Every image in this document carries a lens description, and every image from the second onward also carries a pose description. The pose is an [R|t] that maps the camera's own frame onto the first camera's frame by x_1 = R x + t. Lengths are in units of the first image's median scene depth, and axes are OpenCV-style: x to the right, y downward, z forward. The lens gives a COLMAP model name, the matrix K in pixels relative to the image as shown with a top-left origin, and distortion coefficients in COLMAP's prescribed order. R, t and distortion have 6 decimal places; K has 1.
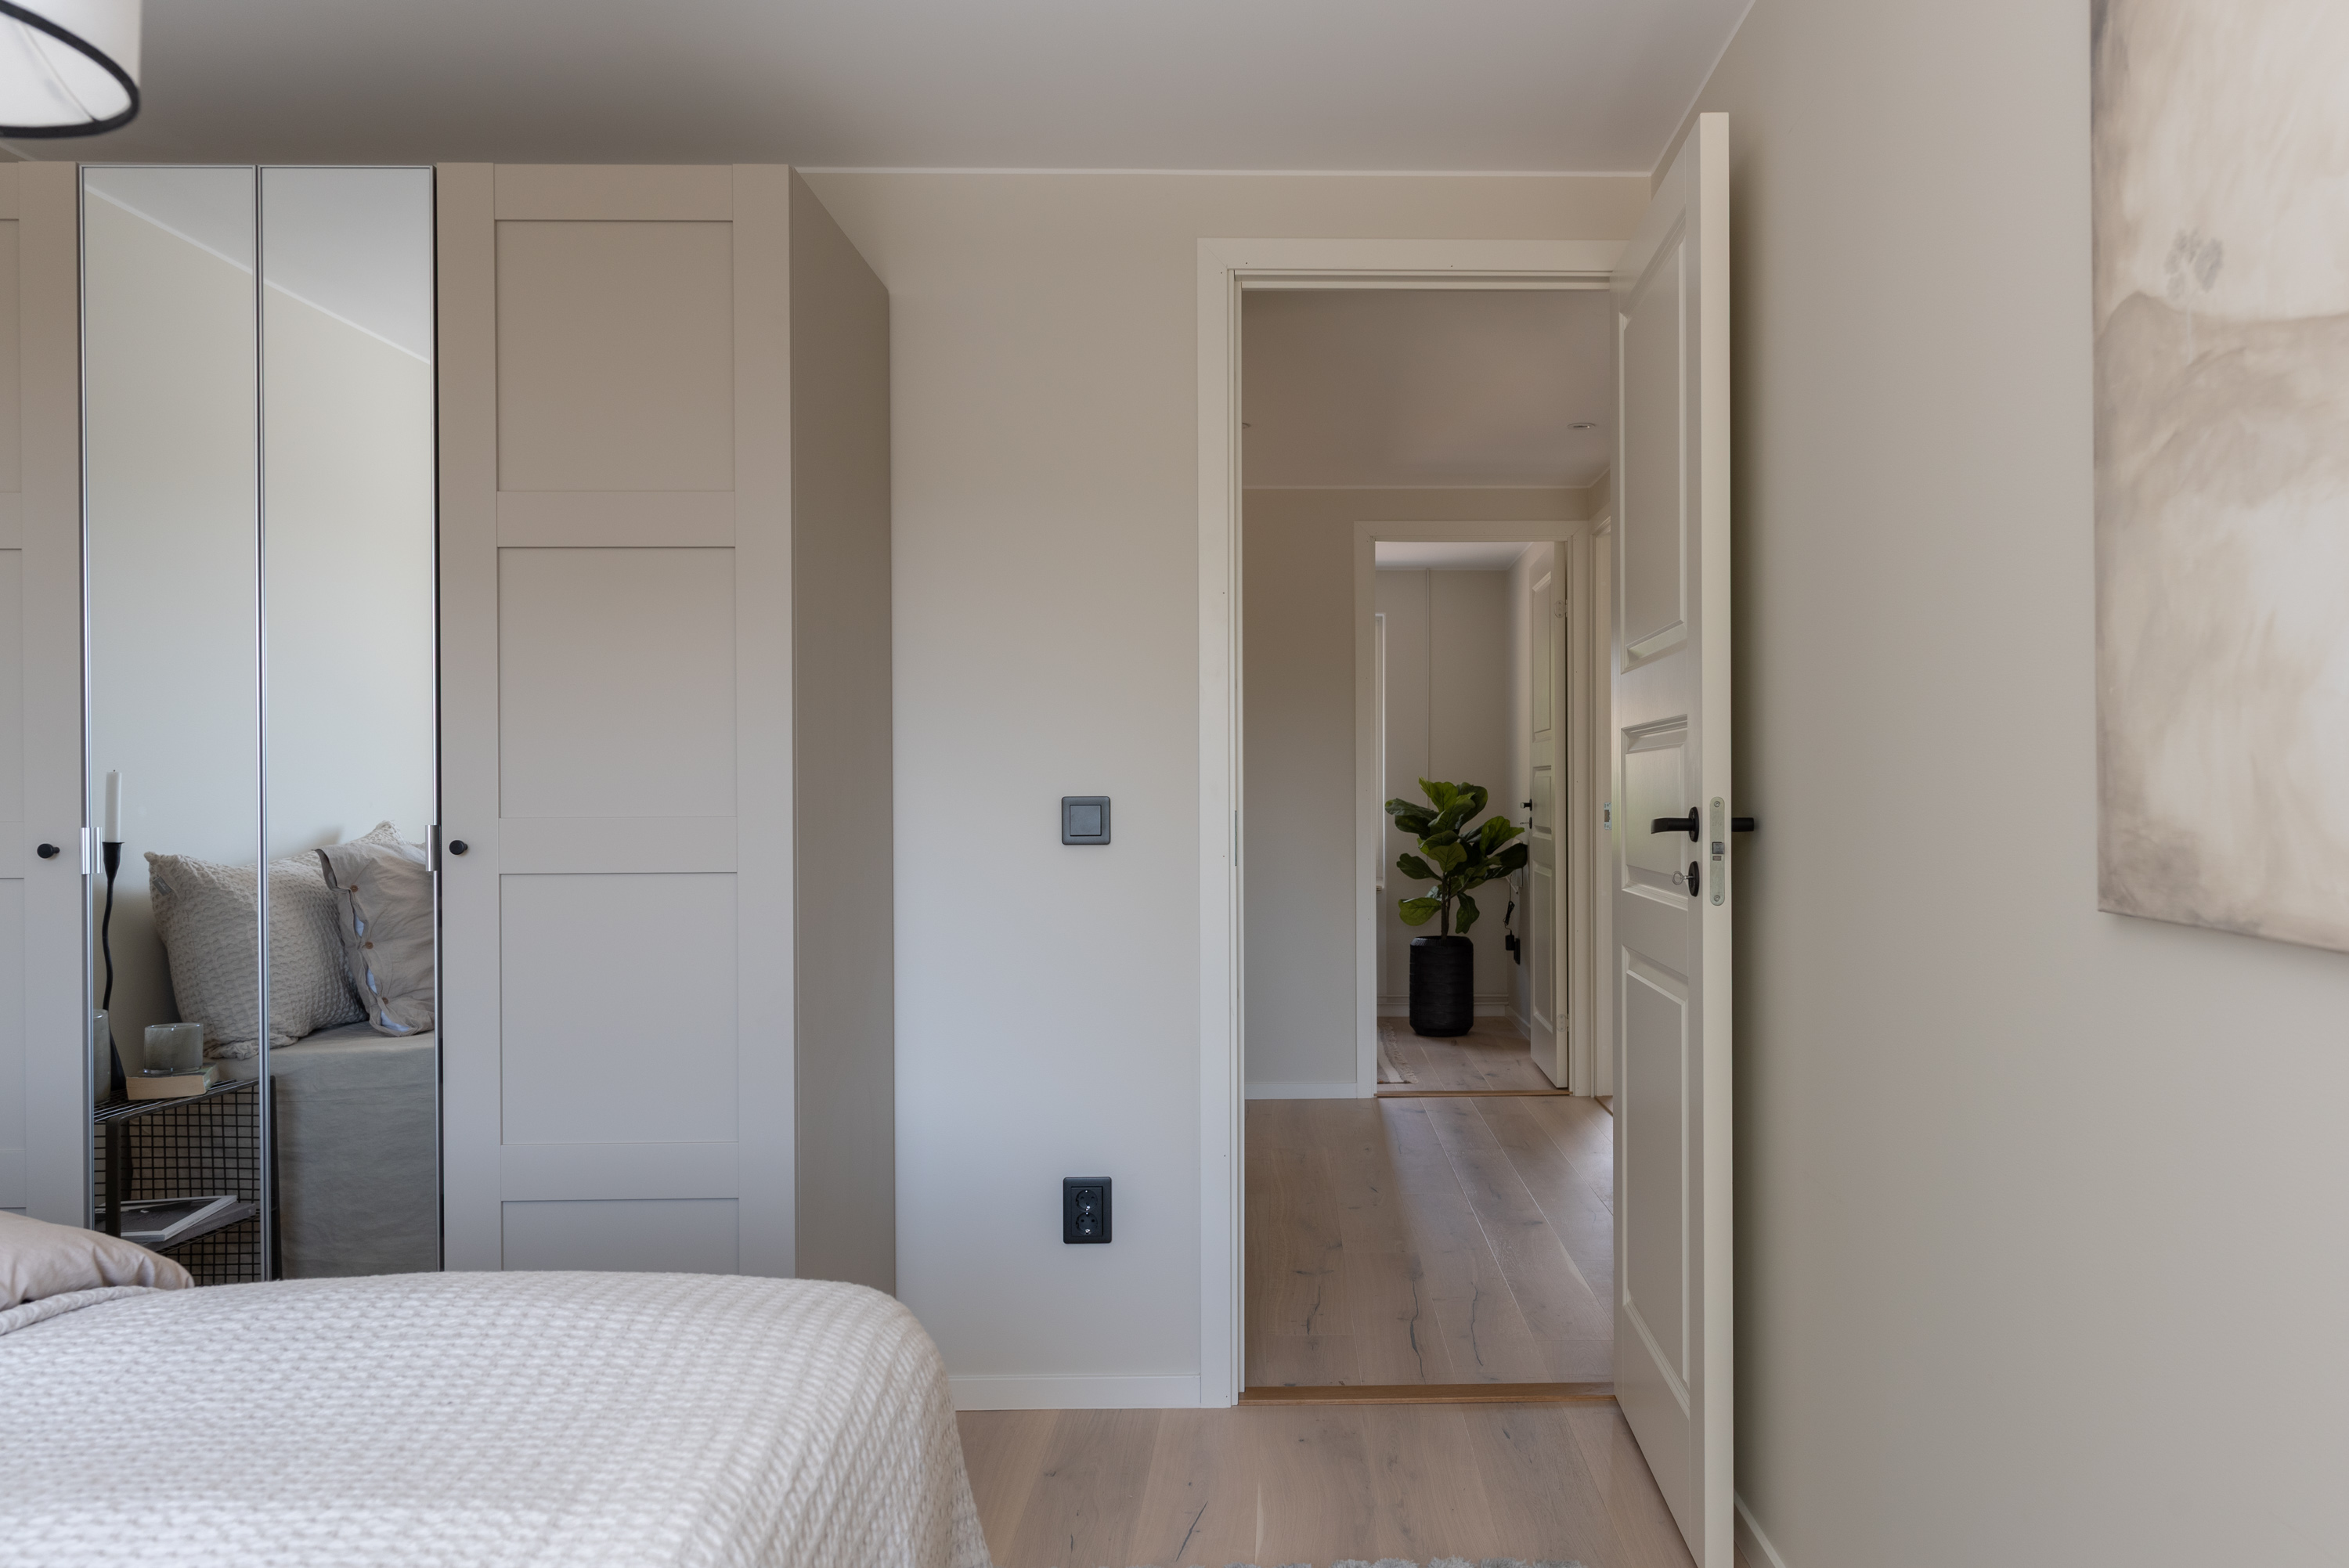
lens RADIAL K [[1589.0, 0, 1260.6], [0, 1589.0, 794.9], [0, 0, 1]] dist [-0.002072, 0.001044]
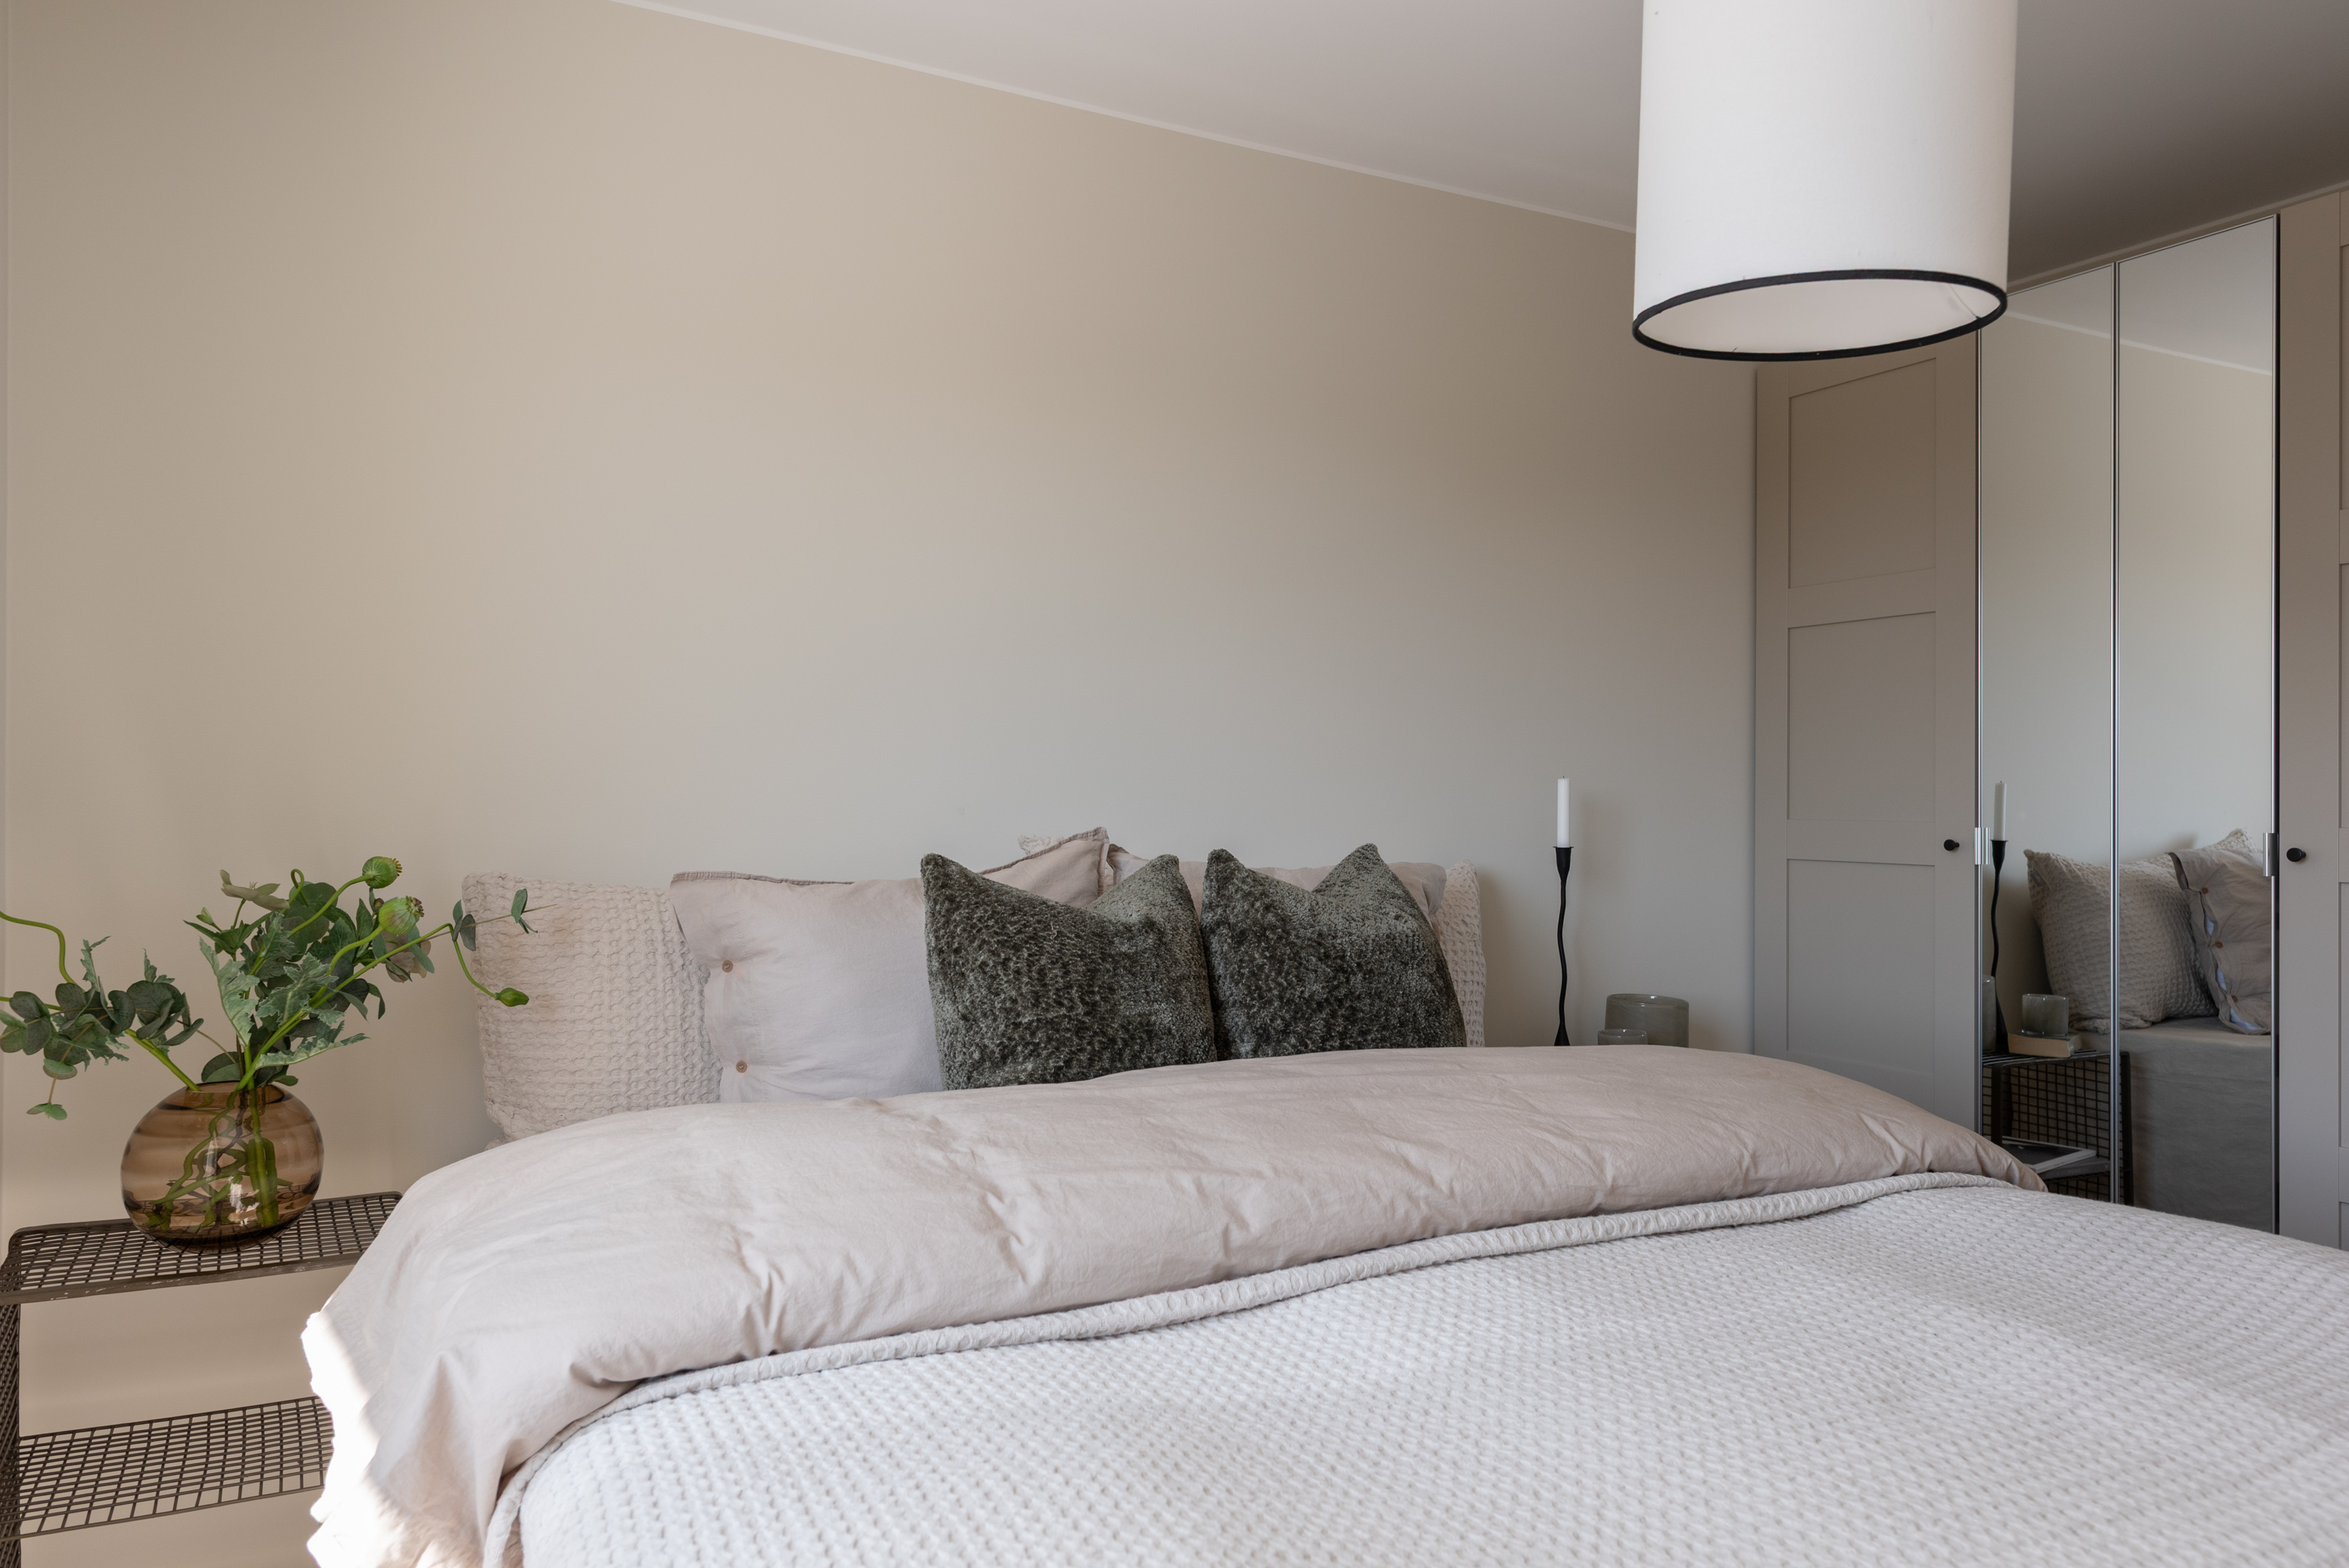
lens RADIAL K [[1586.0, 0, 1174.5], [0, 1586.0, 784.0], [0, 0, 1]] dist [-0.000126, 0.002720]
pose [[0.442315, -0.000424, -0.896860, 0.091826], [-0.009350, 0.999943, -0.005083, -0.001317], [0.896811, 0.010634, 0.442286, -0.110280]]
